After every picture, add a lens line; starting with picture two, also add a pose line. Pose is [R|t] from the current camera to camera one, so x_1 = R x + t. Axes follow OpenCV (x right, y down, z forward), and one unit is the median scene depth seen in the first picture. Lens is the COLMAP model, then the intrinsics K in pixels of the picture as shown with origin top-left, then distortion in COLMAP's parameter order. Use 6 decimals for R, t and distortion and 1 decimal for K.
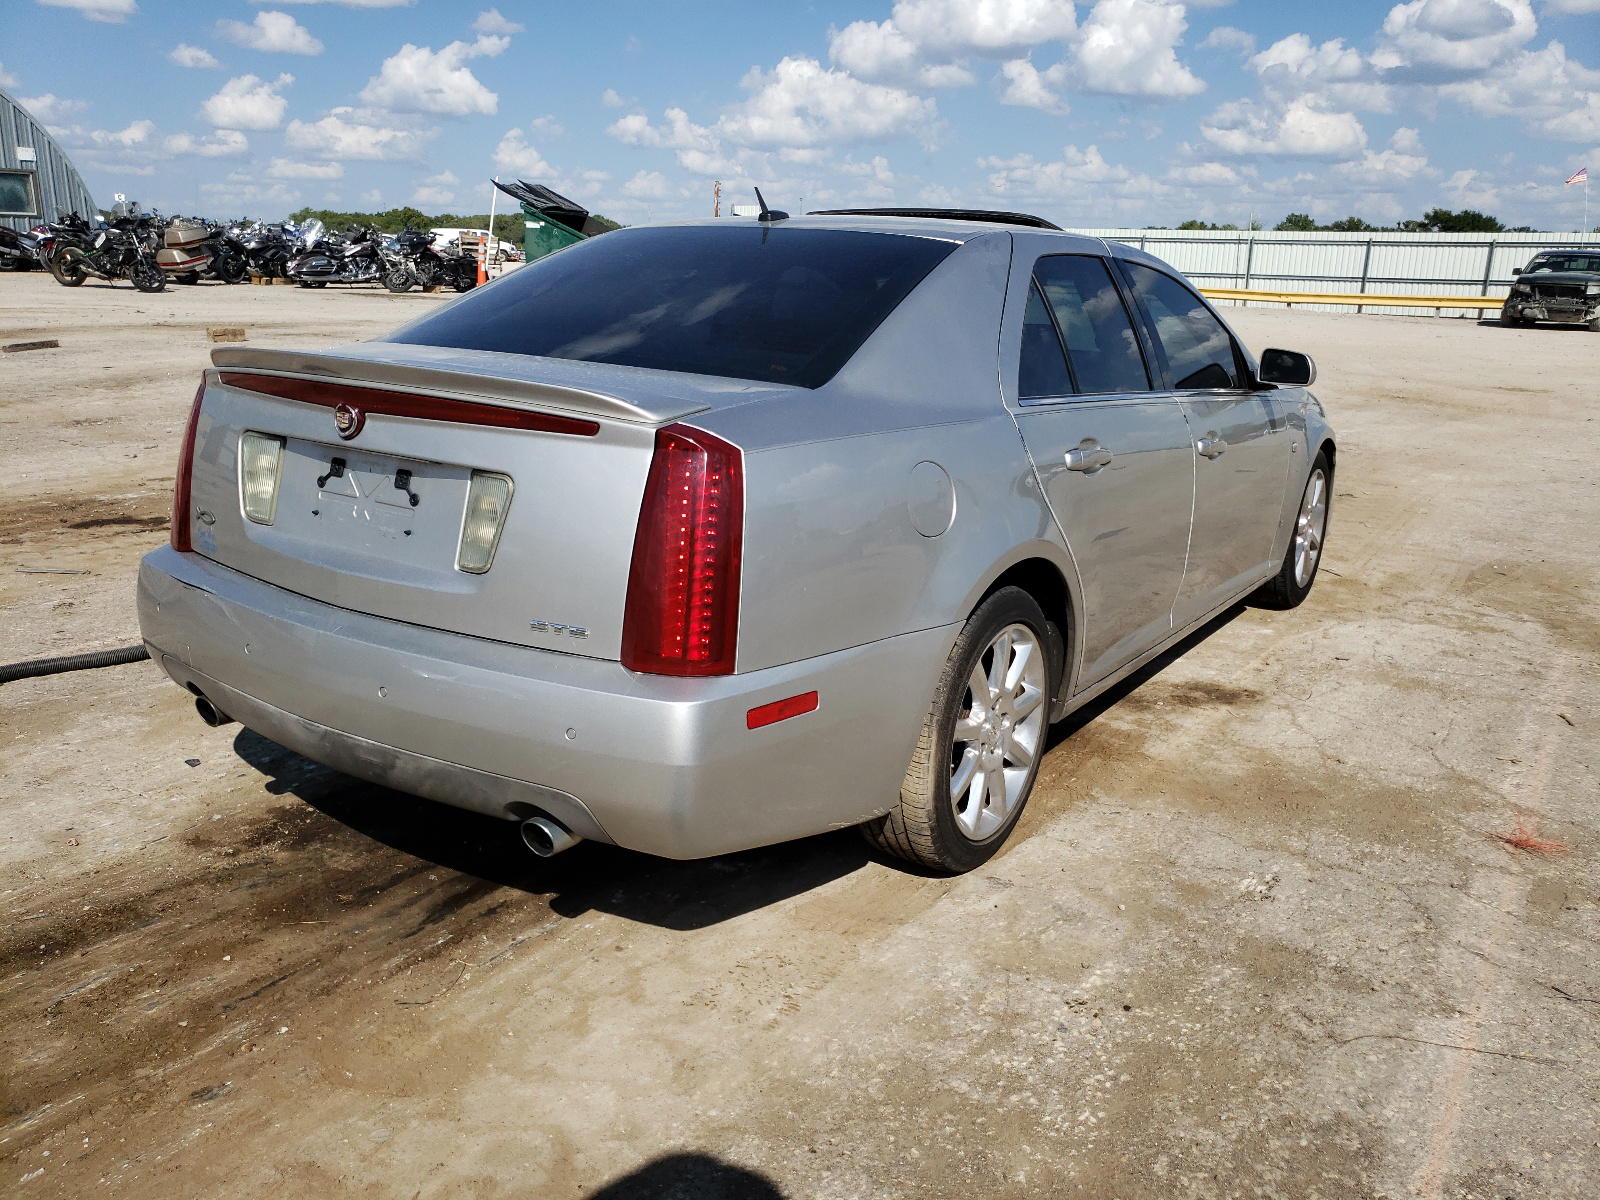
lens RADIAL K [[1182.8, 0, 800.0], [0, 1182.8, 600.0], [0, 0, 1]] dist [0.001589, 0.001105]
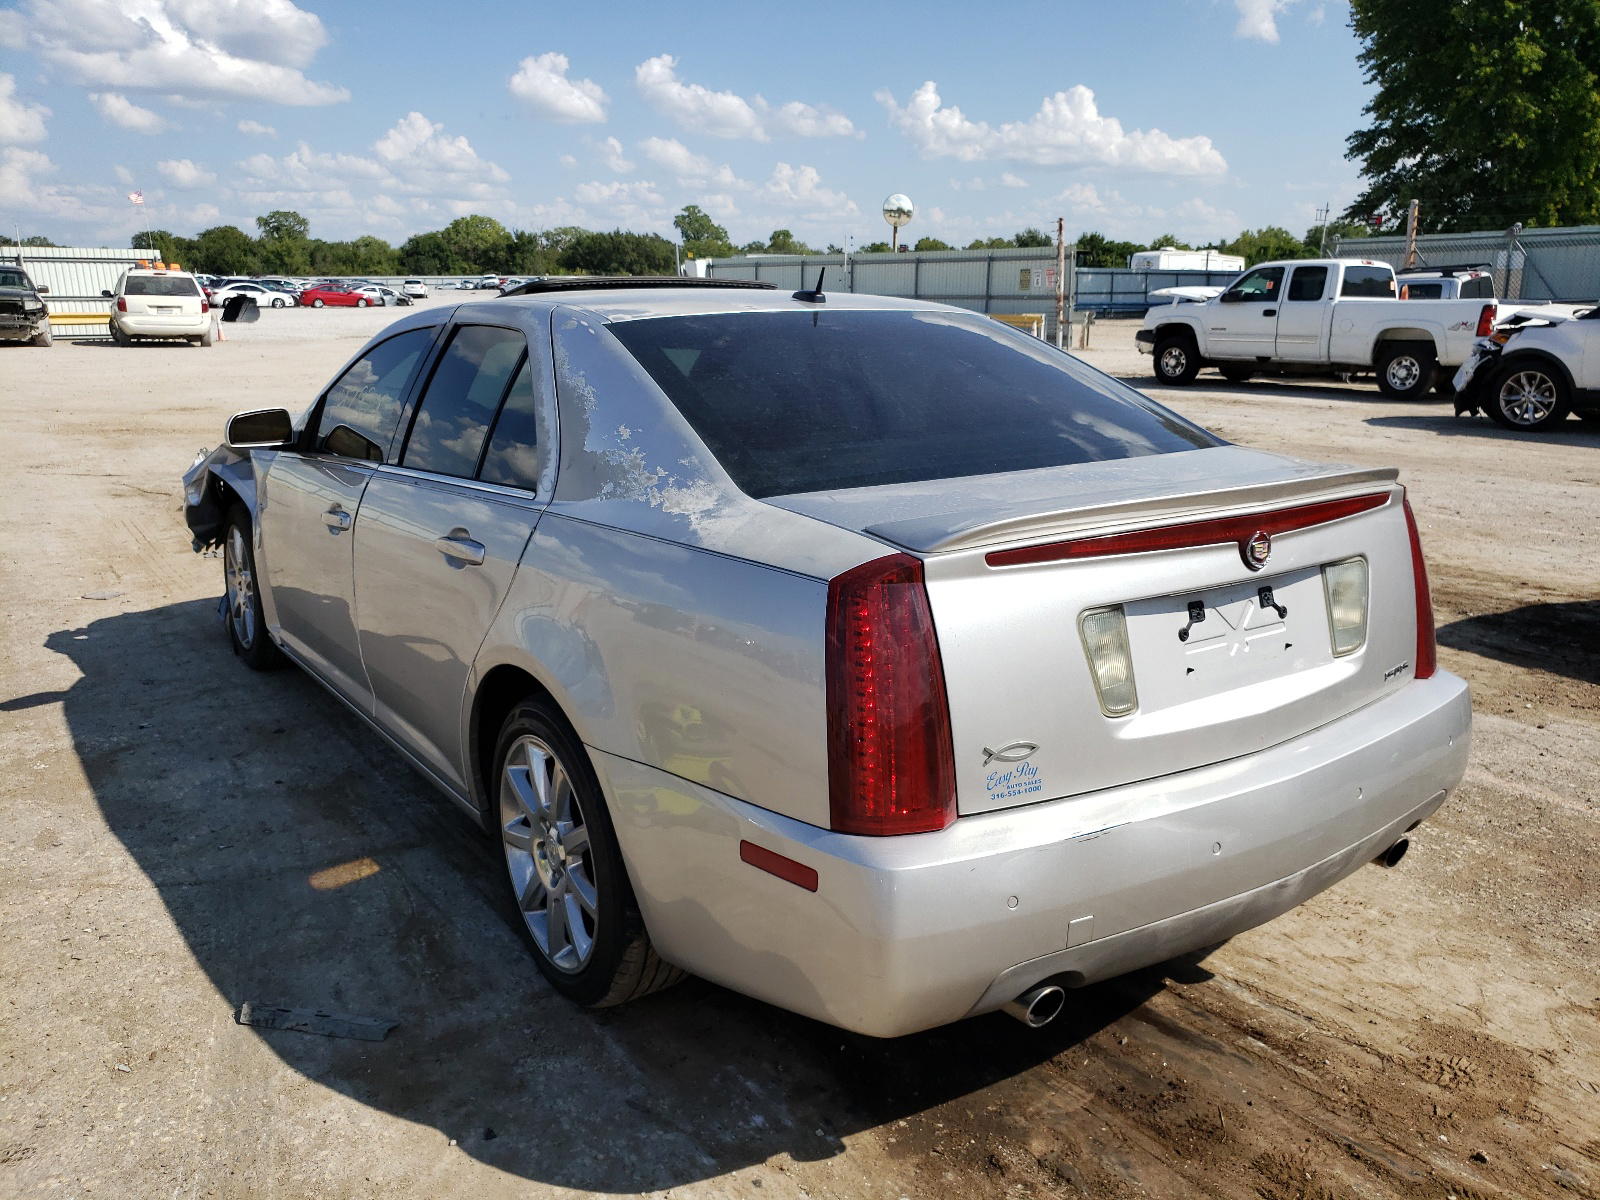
lens RADIAL K [[1216.7, 0, 800.0], [0, 1216.7, 600.0], [0, 0, 1]] dist [0.001717, 0.001948]
pose [[0.396282, -0.253803, 0.882352, -1.299555], [0.268830, 0.950989, 0.152809, -0.336735], [-0.877890, 0.176647, 0.445089, 0.840708]]
